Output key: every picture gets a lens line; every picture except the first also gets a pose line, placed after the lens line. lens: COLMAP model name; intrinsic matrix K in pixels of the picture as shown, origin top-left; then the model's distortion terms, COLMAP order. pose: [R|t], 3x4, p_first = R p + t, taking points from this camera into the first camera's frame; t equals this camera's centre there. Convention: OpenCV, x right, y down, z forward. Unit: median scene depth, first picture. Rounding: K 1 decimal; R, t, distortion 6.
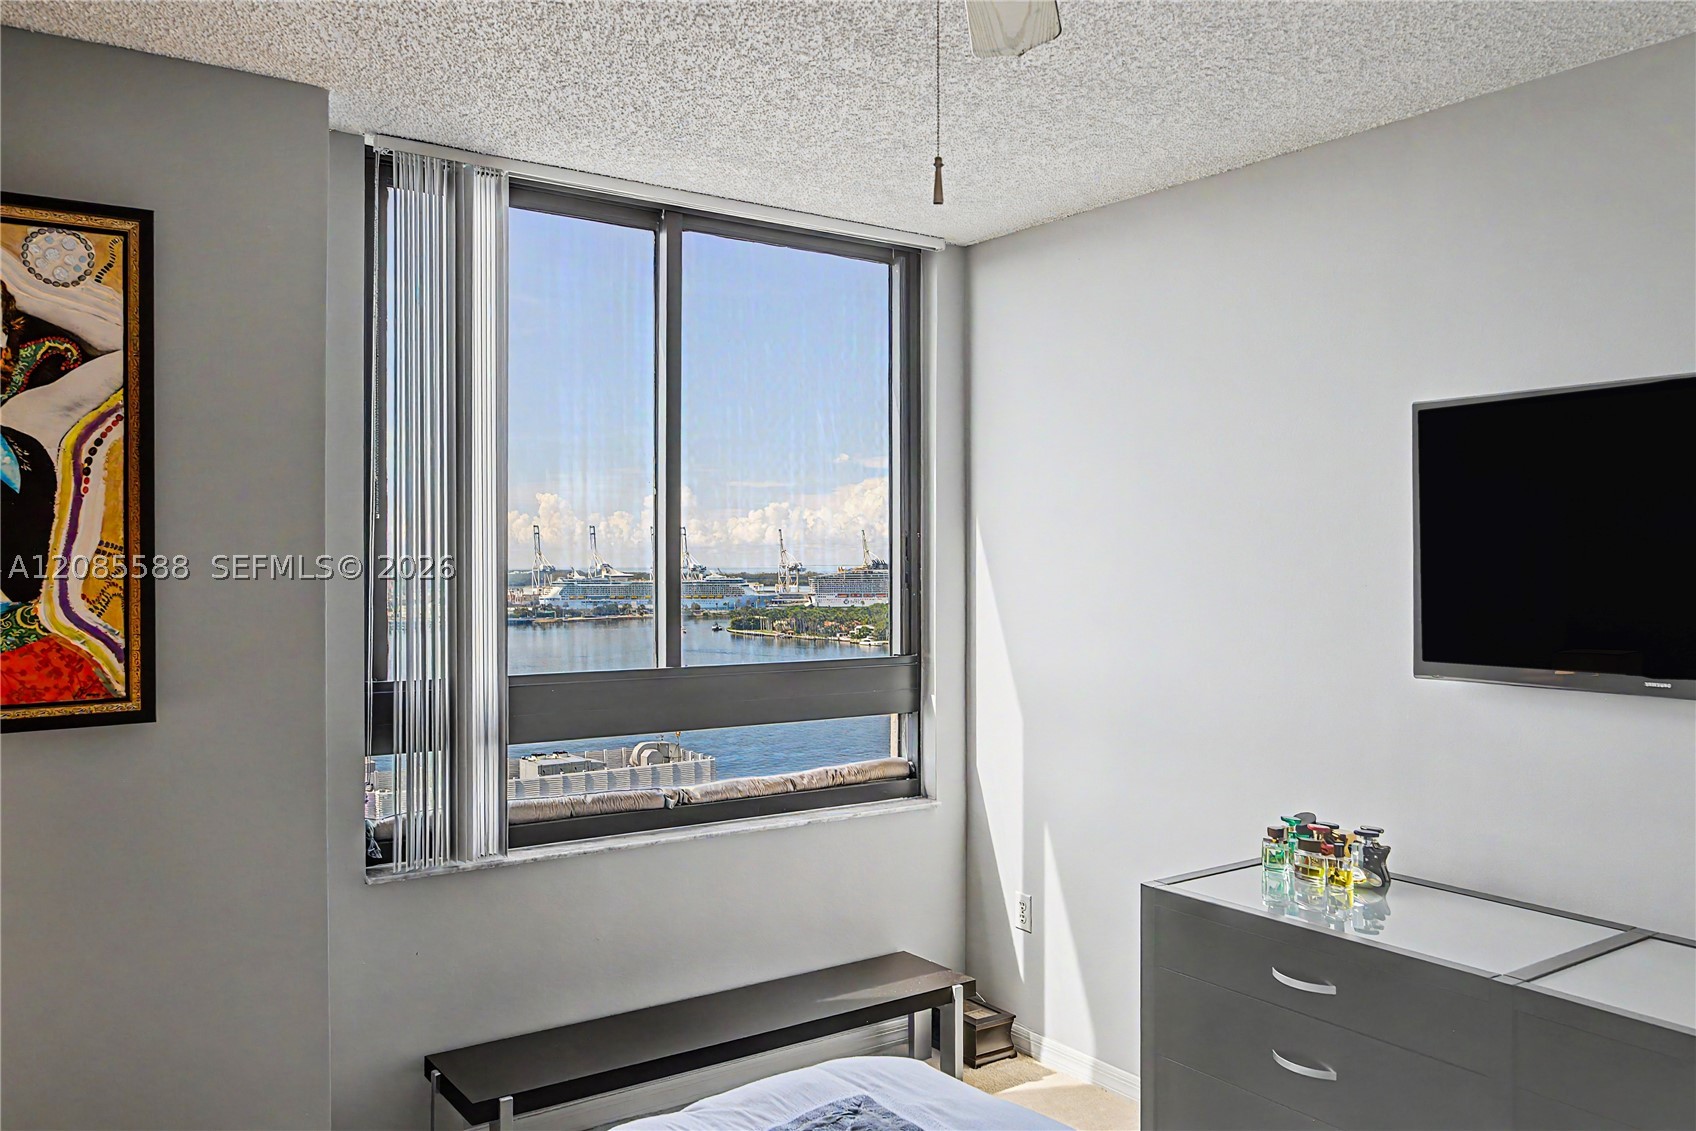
lens RADIAL K [[1296.1, 0, 847.1], [0, 1296.1, 559.3], [0, 0, 1]] dist [-0.000500, 0.004164]
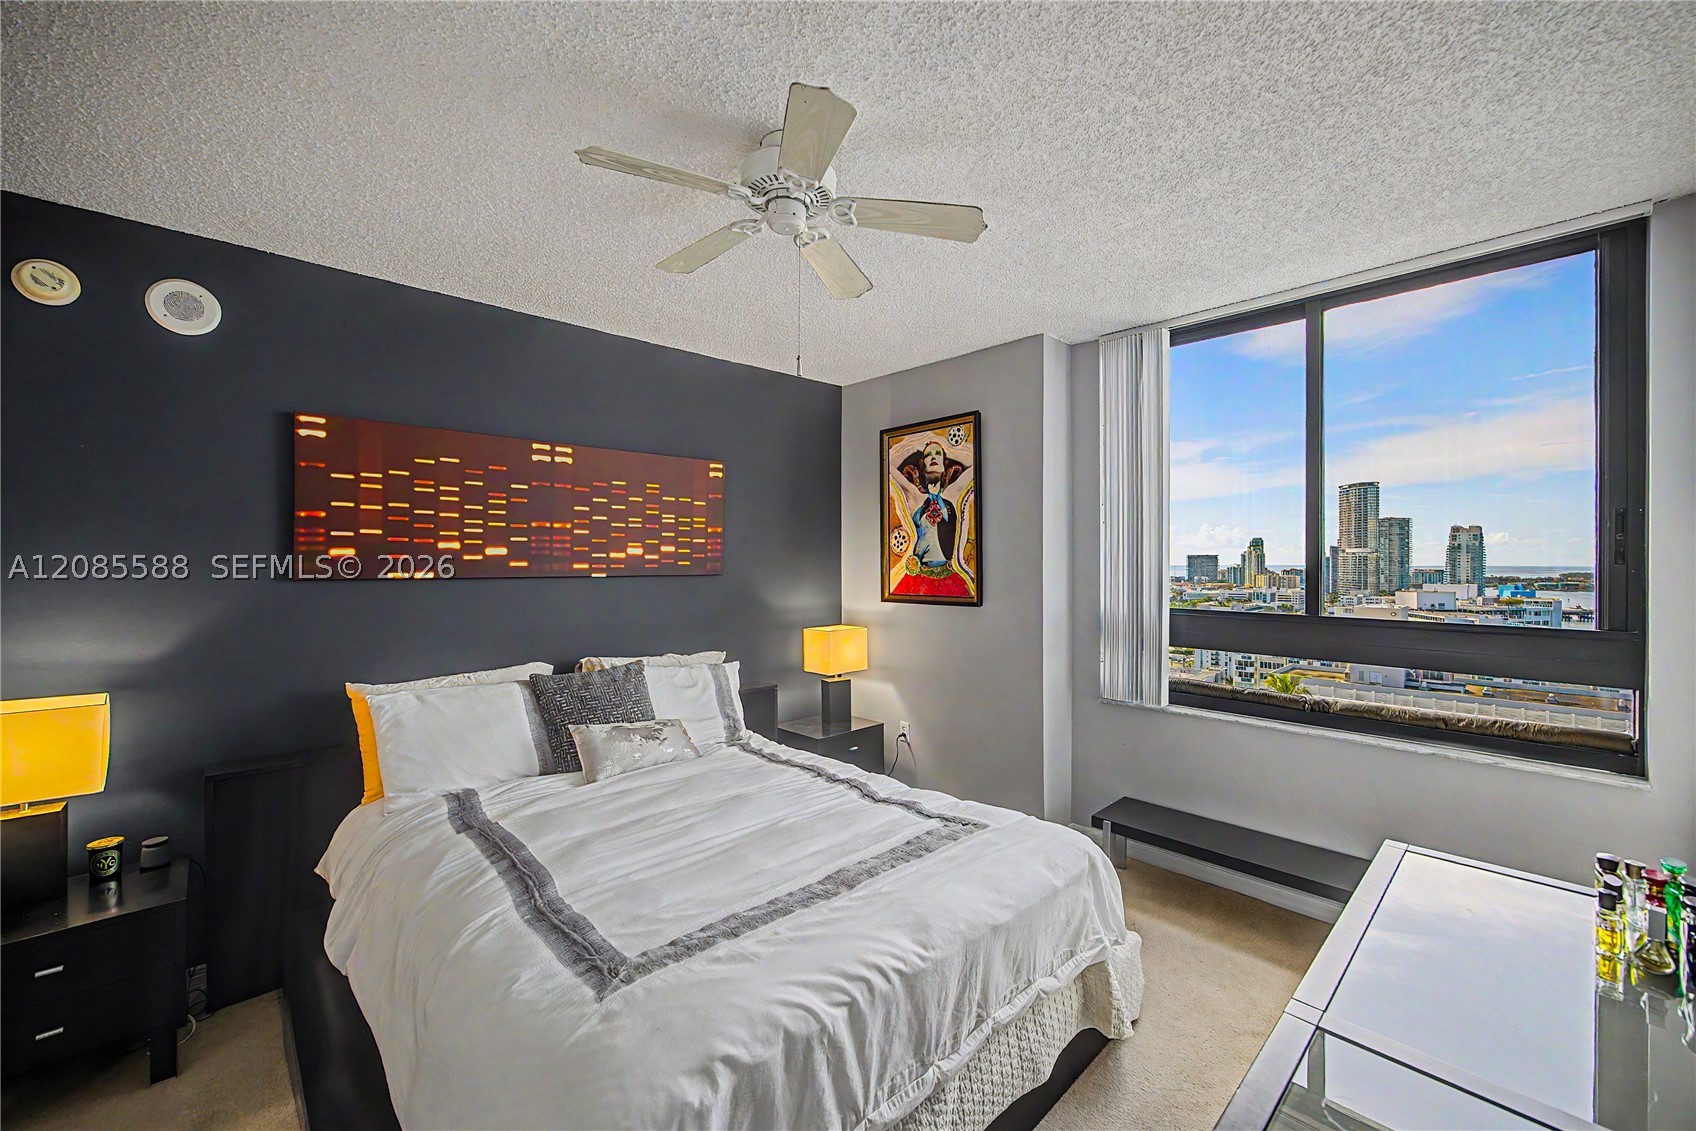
lens RADIAL K [[669.7, 0, 847.5], [0, 669.7, 567.7], [0, 0, 1]] dist [-0.029701, 0.010880]
pose [[0.141267, 0.012617, -0.989891, 0.684819], [-0.000476, 0.999920, 0.012677, 0.027700], [0.989971, -0.001319, 0.141262, 0.497747]]
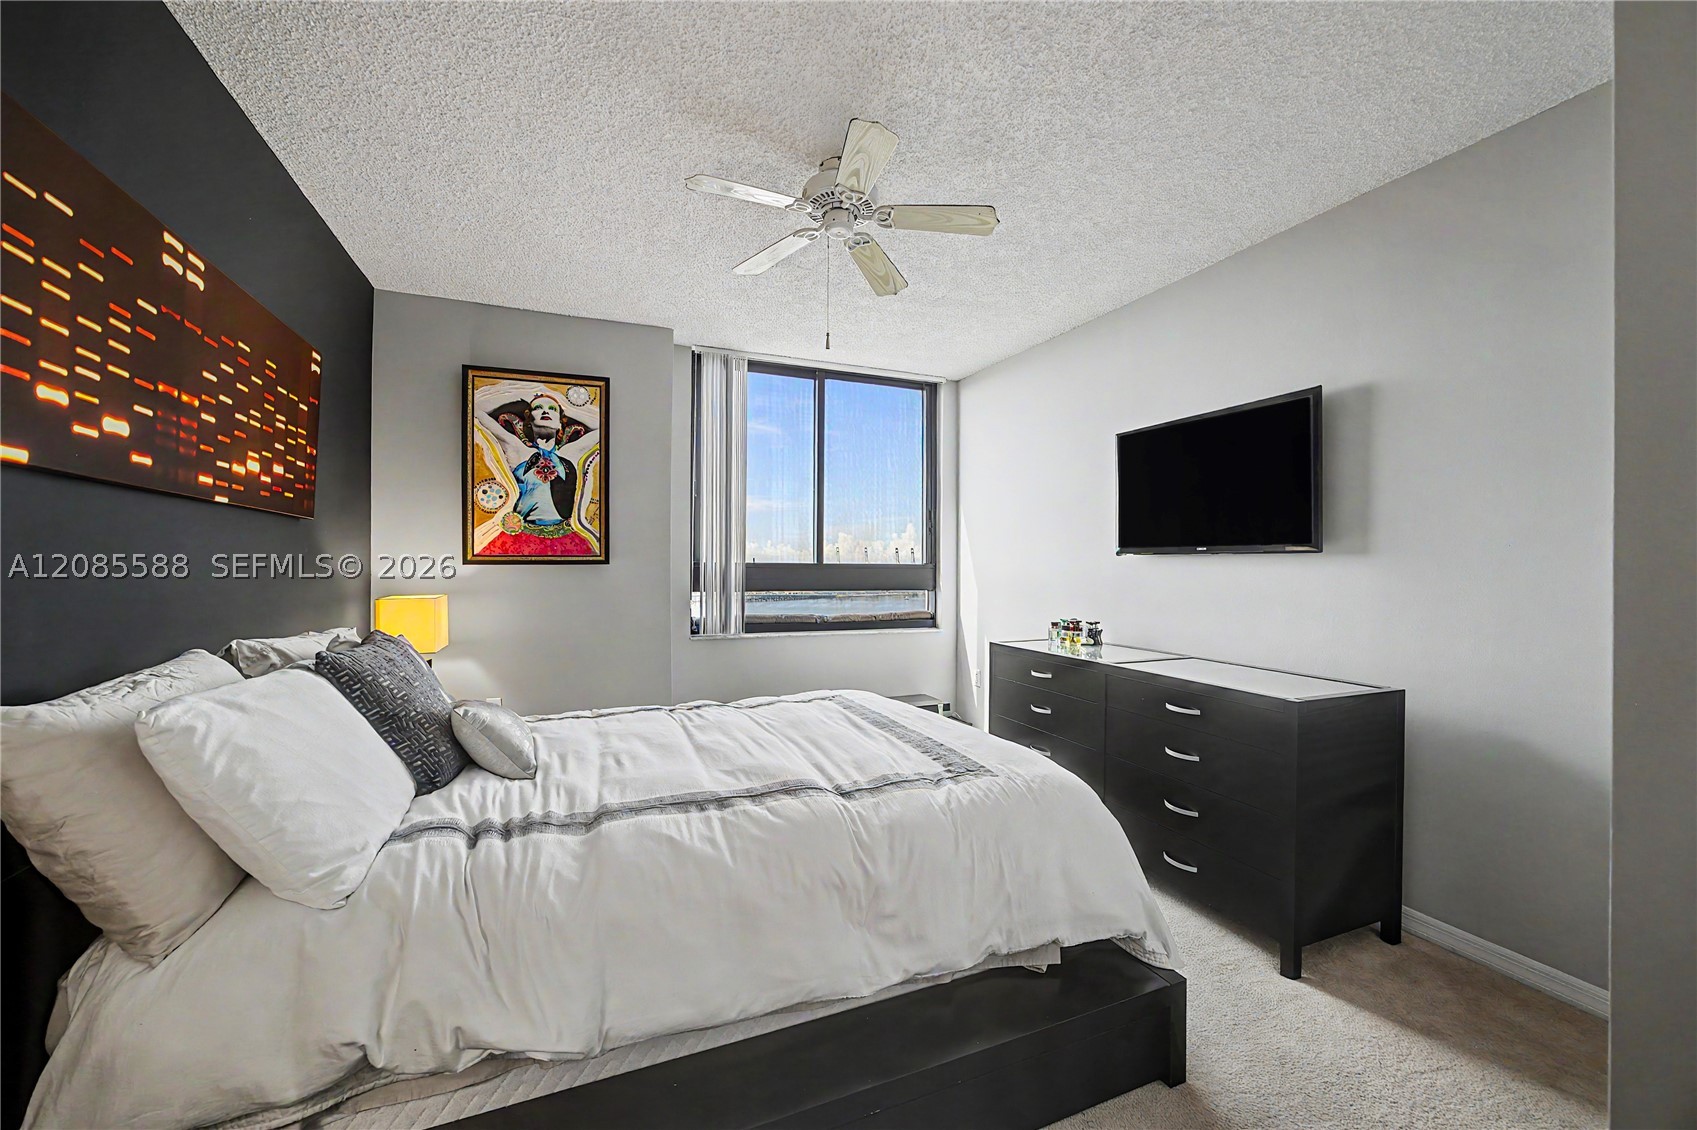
lens RADIAL K [[670.1, 0, 848.0], [0, 670.1, 567.2], [0, 0, 1]] dist [-0.029701, 0.010880]
pose [[0.974383, 0.005960, -0.224816, 0.247687], [-0.005918, 0.999982, 0.000861, 0.115240], [0.224817, 0.000491, 0.974401, -0.233599]]
